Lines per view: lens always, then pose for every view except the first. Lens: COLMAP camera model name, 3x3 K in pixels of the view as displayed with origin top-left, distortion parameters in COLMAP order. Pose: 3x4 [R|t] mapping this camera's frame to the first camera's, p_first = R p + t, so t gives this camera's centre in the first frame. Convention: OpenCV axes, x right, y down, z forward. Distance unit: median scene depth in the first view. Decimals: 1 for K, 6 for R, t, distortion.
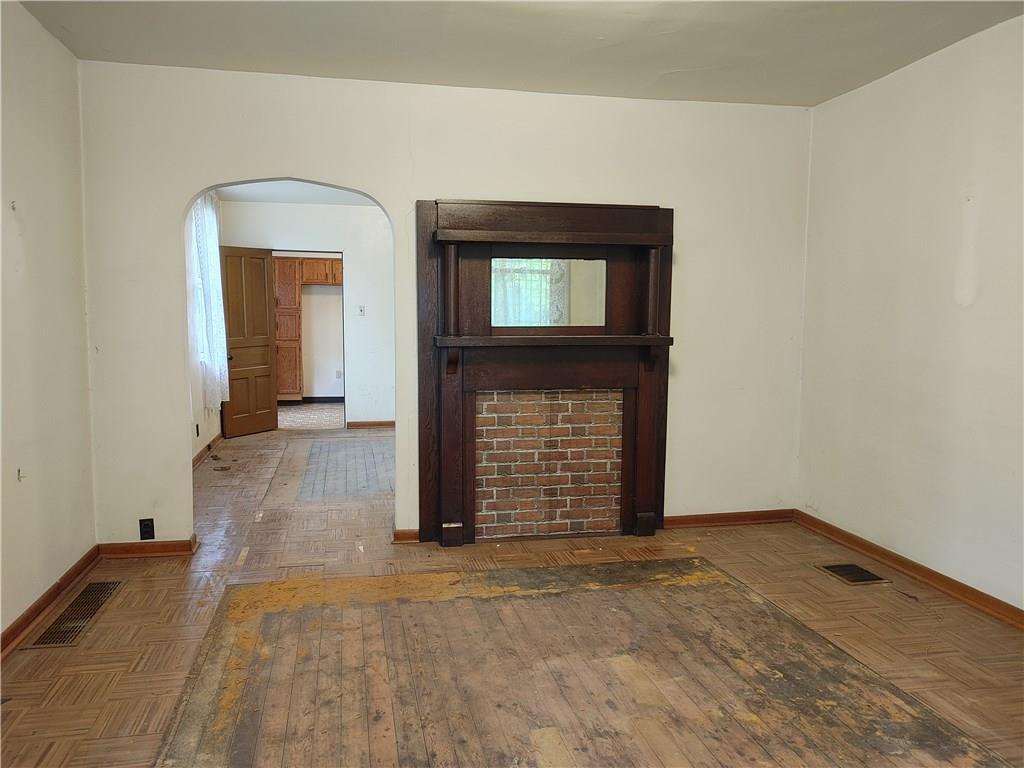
lens RADIAL K [[779.3, 0, 511.1], [0, 779.3, 380.6], [0, 0, 1]] dist [0.061366, -0.043213]
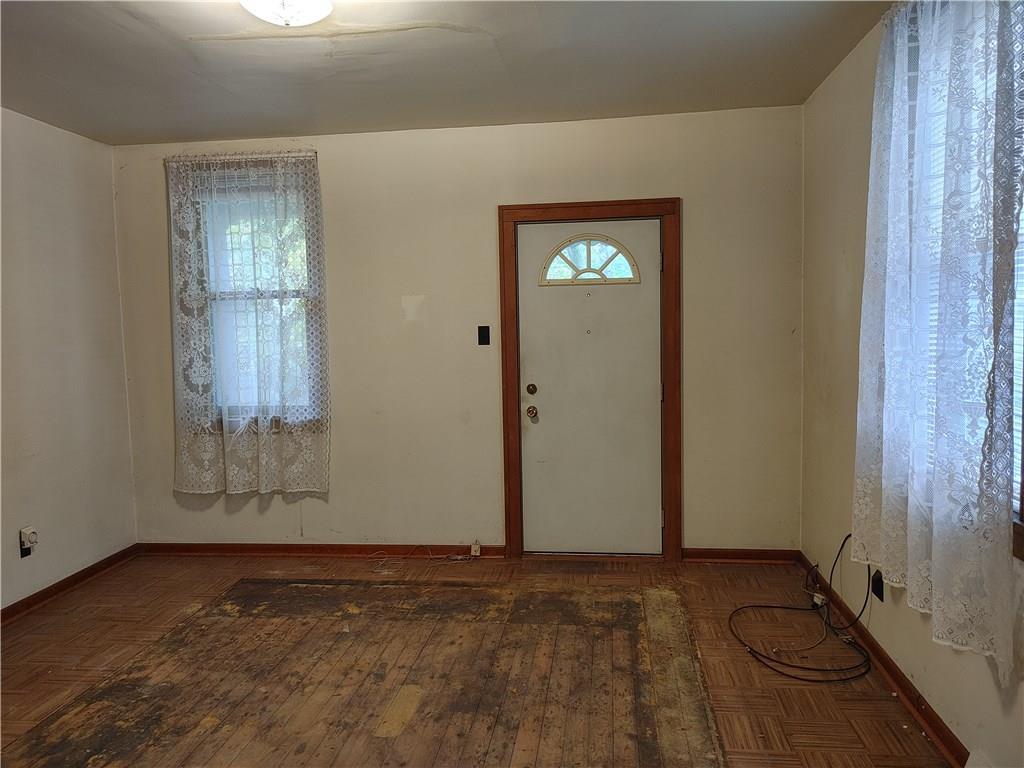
lens RADIAL K [[779.3, 0, 511.0], [0, 779.3, 381.6], [0, 0, 1]] dist [0.061366, -0.043213]
pose [[-0.942537, -0.011618, 0.333901, -0.495058], [0.043555, 0.986594, 0.157276, -0.217263], [-0.331252, 0.162782, -0.929395, 1.910483]]
